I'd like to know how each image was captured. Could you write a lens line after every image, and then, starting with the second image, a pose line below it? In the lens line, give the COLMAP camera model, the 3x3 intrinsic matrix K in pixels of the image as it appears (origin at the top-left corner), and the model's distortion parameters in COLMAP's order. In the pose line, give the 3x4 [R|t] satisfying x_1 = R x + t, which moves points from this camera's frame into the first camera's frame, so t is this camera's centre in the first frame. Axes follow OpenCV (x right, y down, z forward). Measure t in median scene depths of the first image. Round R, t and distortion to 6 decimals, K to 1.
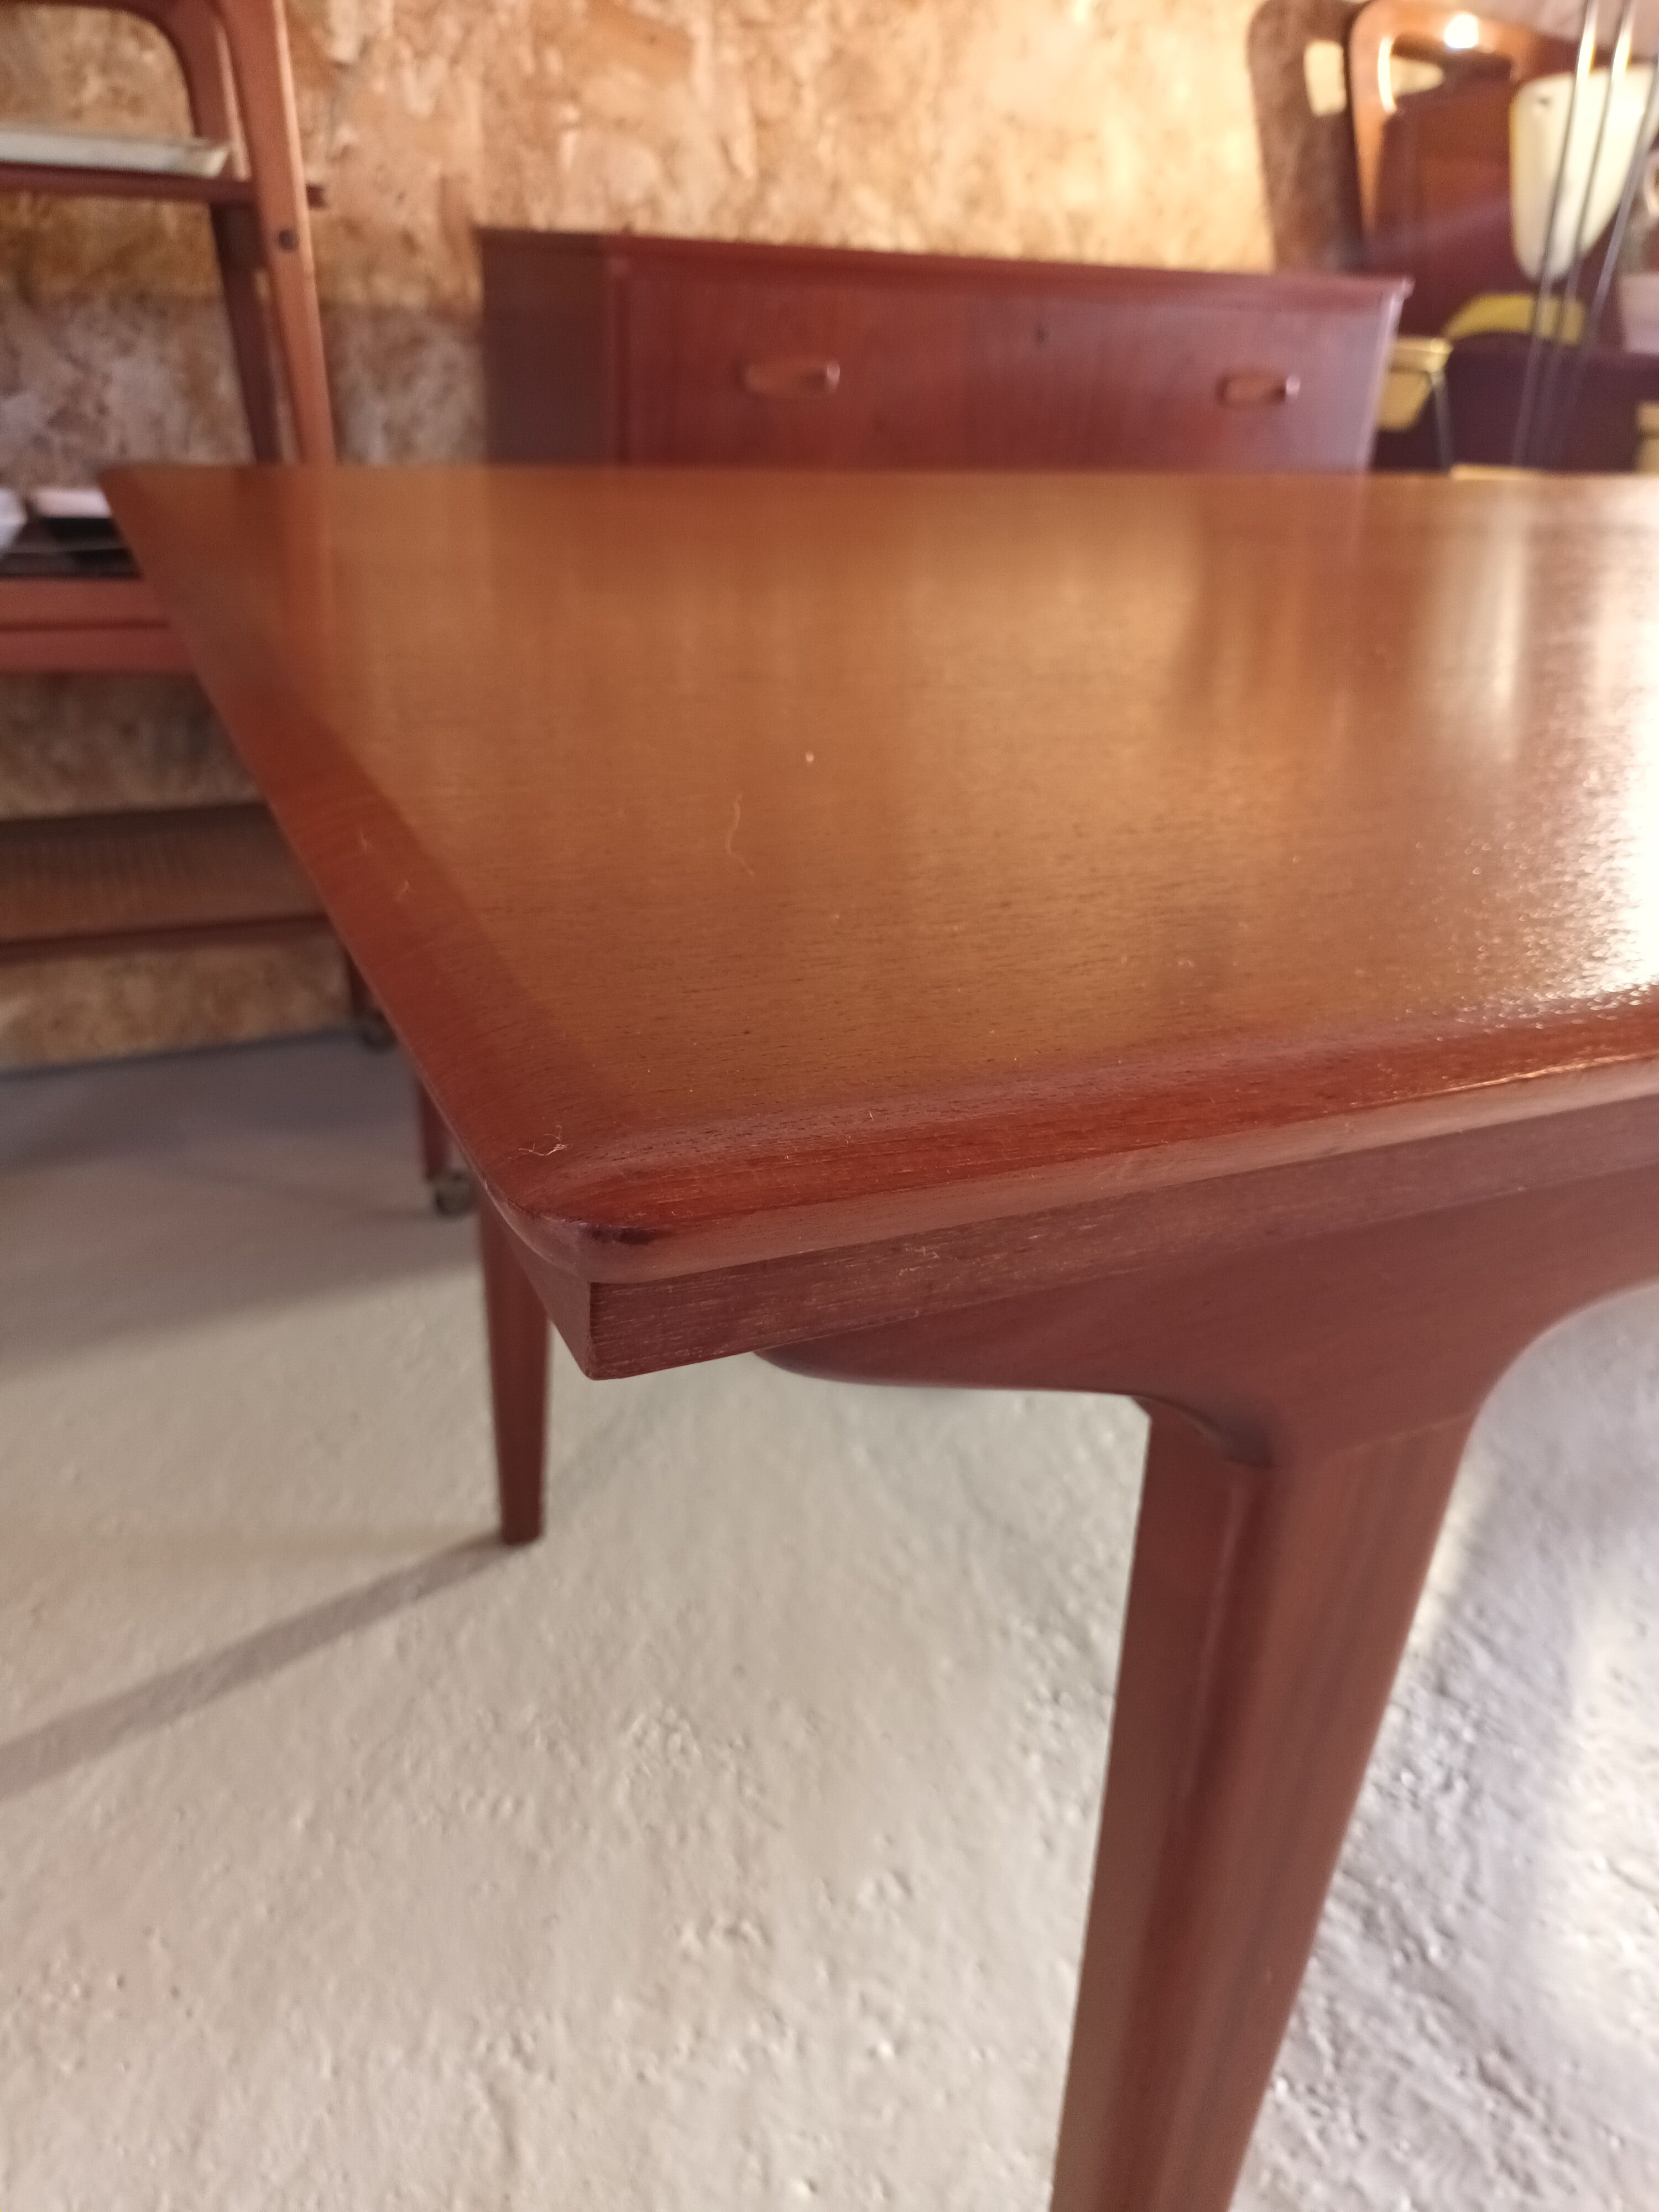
lens RADIAL K [[1697.1, 0, 820.0], [0, 1697.1, 1109.0], [0, 0, 1]] dist [-0.042868, 0.025565]
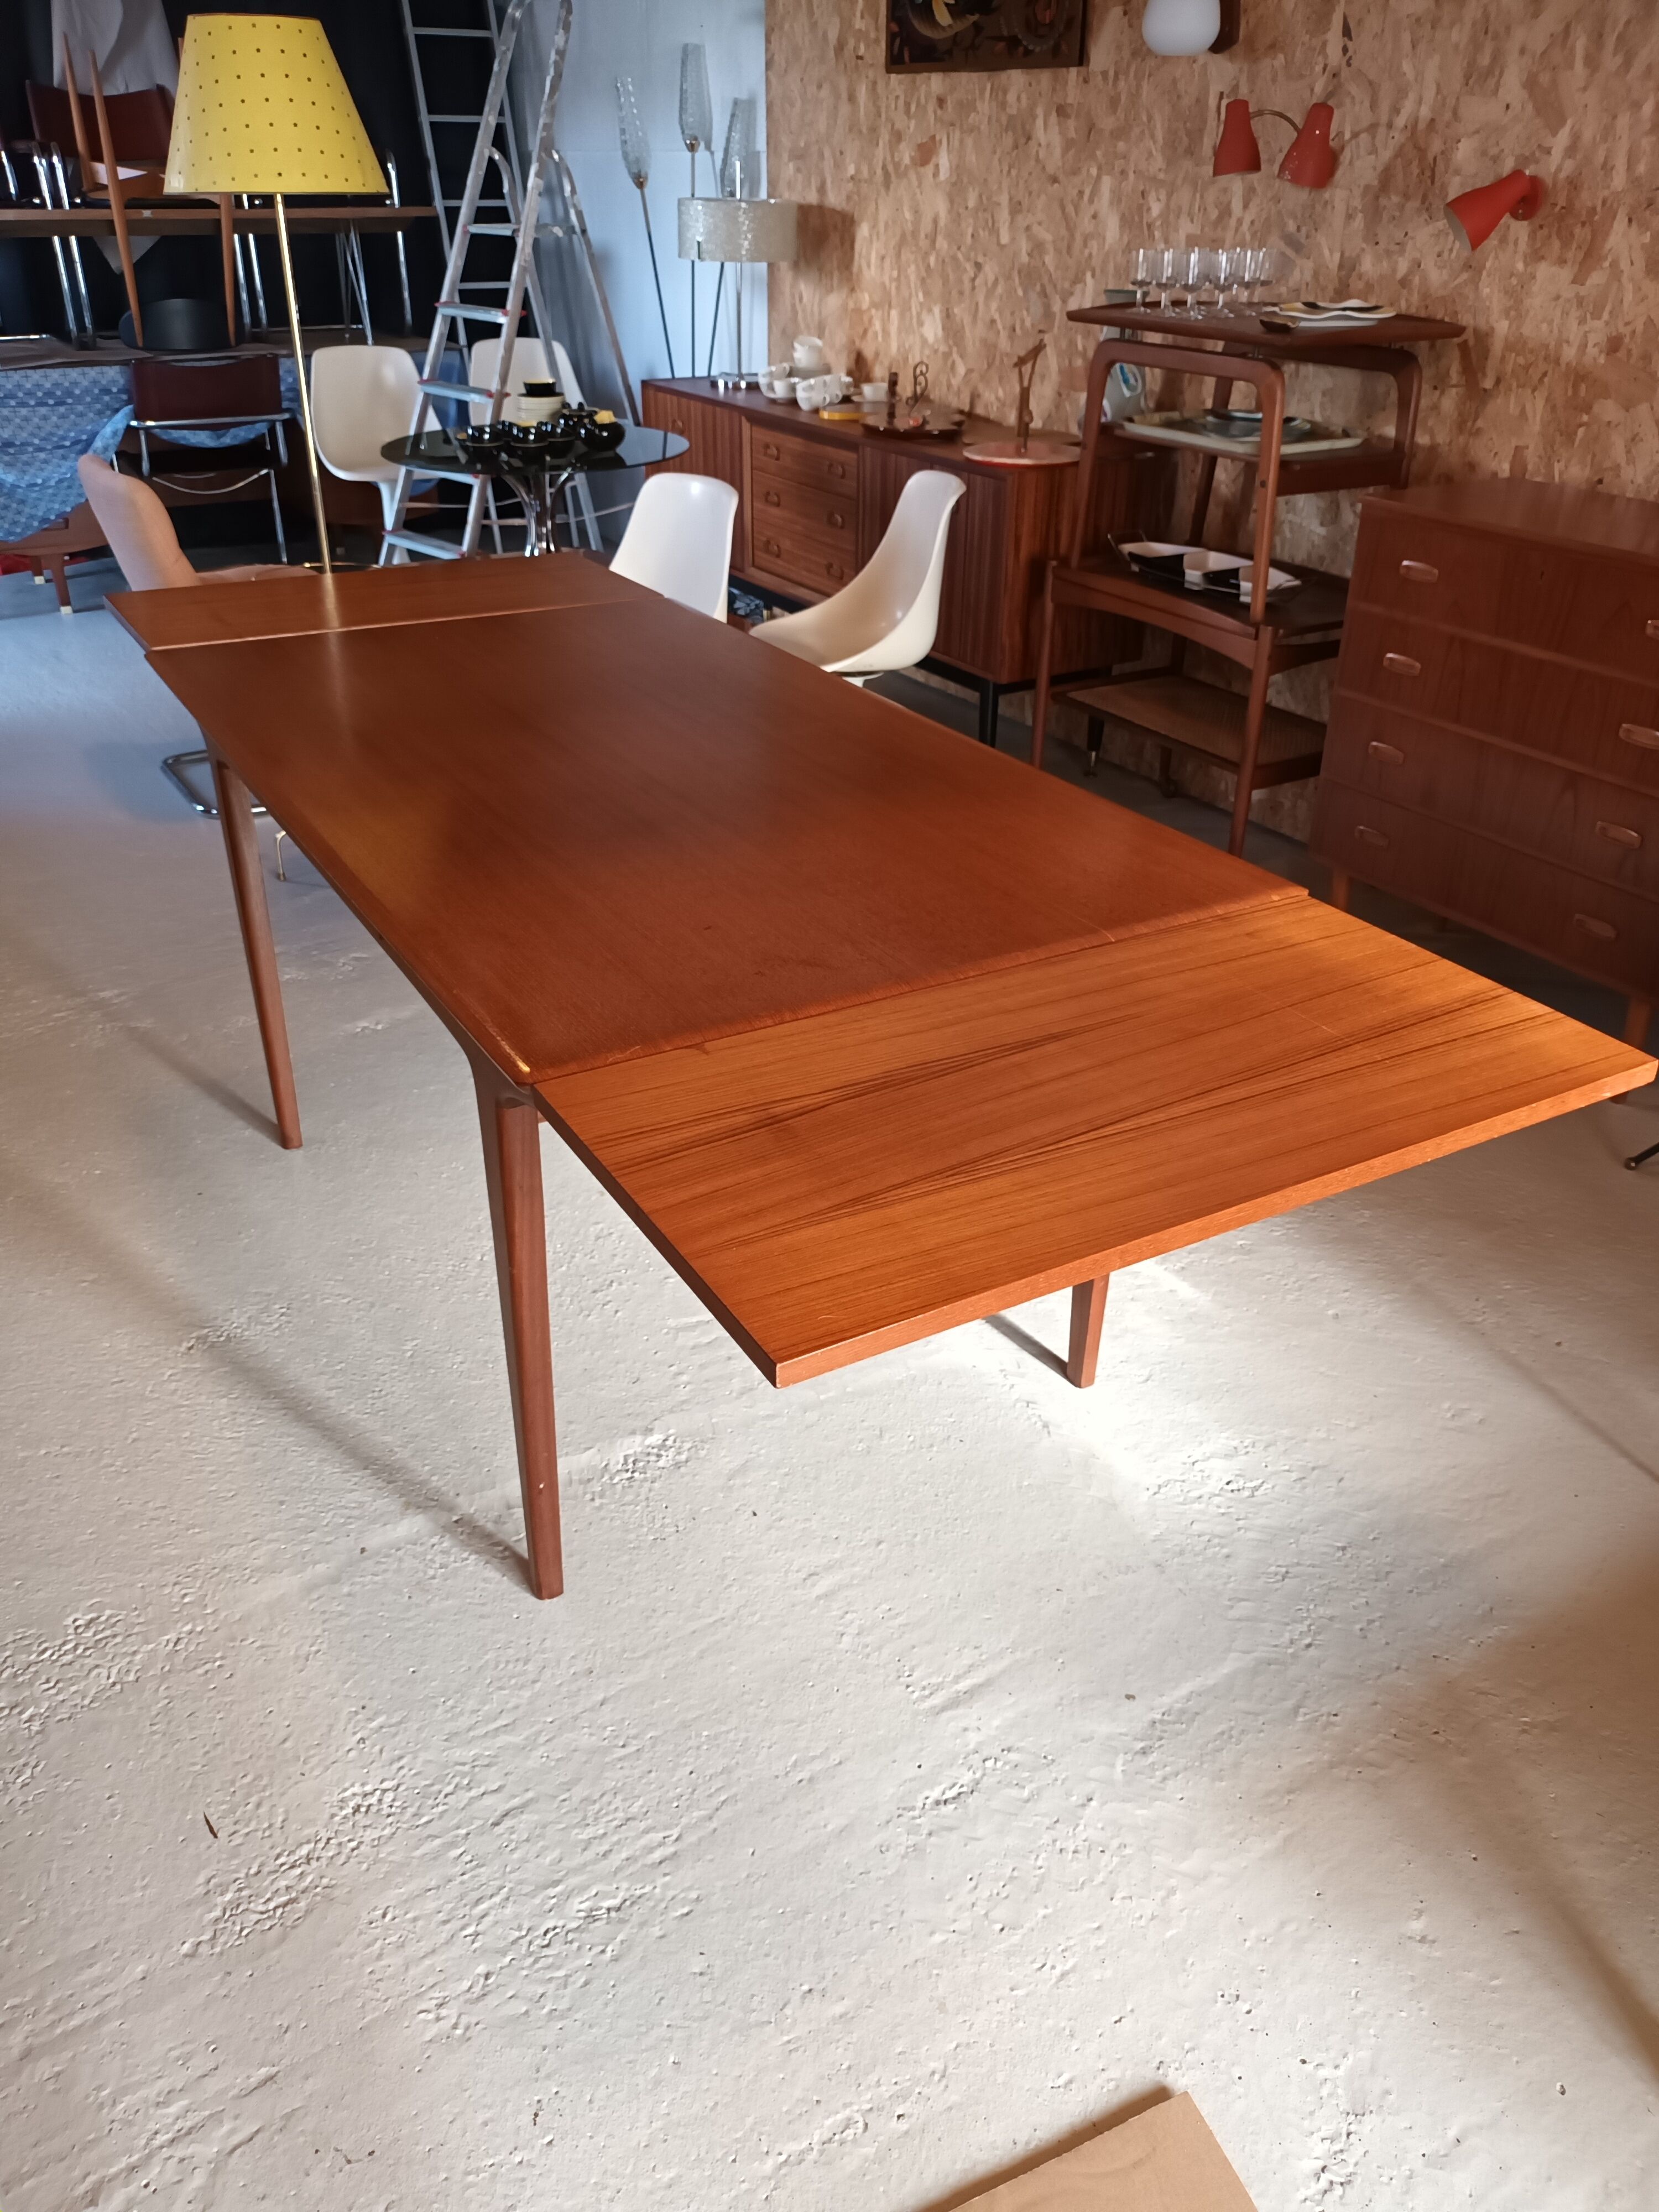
lens RADIAL K [[1644.2, 0, 810.1], [0, 1644.2, 1111.8], [0, 0, 1]] dist [0.023525, -0.027354]
pose [[0.096567, 0.447828, -0.888890, 2.511882], [-0.451236, 0.815712, 0.361939, -0.382548], [0.887165, 0.366147, 0.280847, 0.062055]]
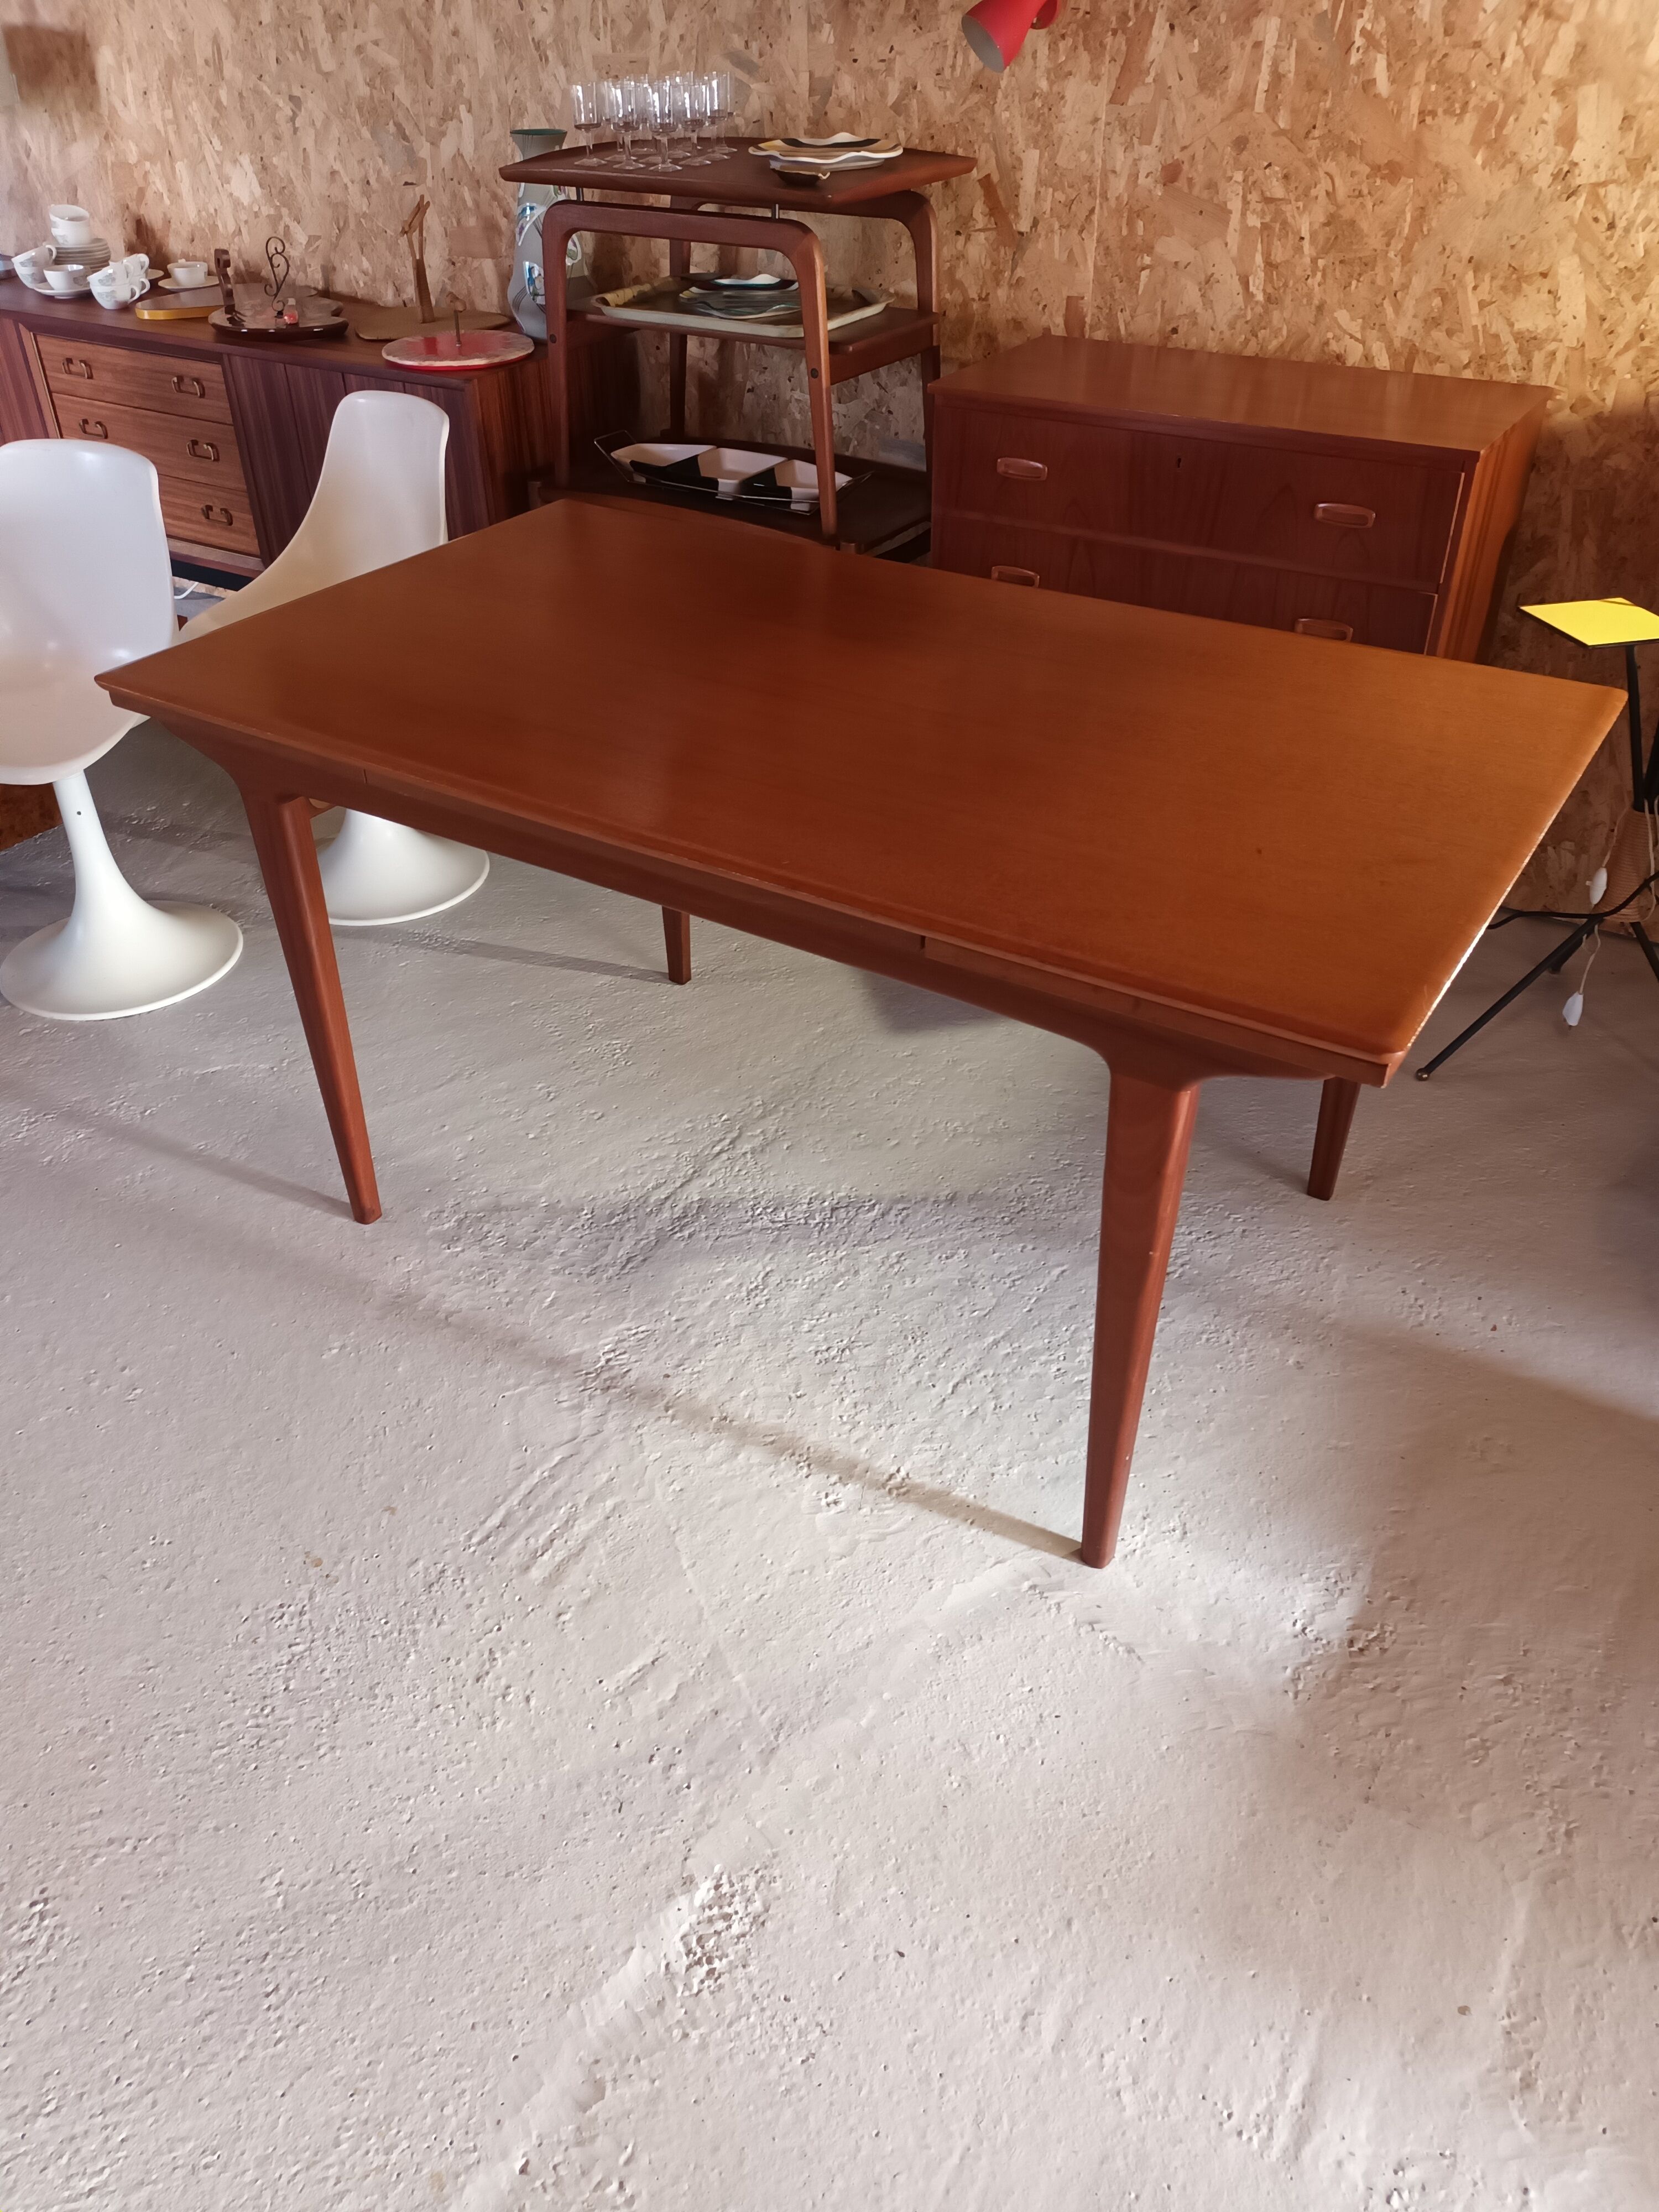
lens RADIAL K [[1644.2, 0, 819.6], [0, 1644.2, 1118.0], [0, 0, 1]] dist [0.023525, -0.027354]
pose [[0.544033, 0.441804, -0.713328, 1.762271], [-0.342841, 0.892988, 0.291603, -0.320674], [0.765825, 0.085916, 0.637284, -0.268579]]
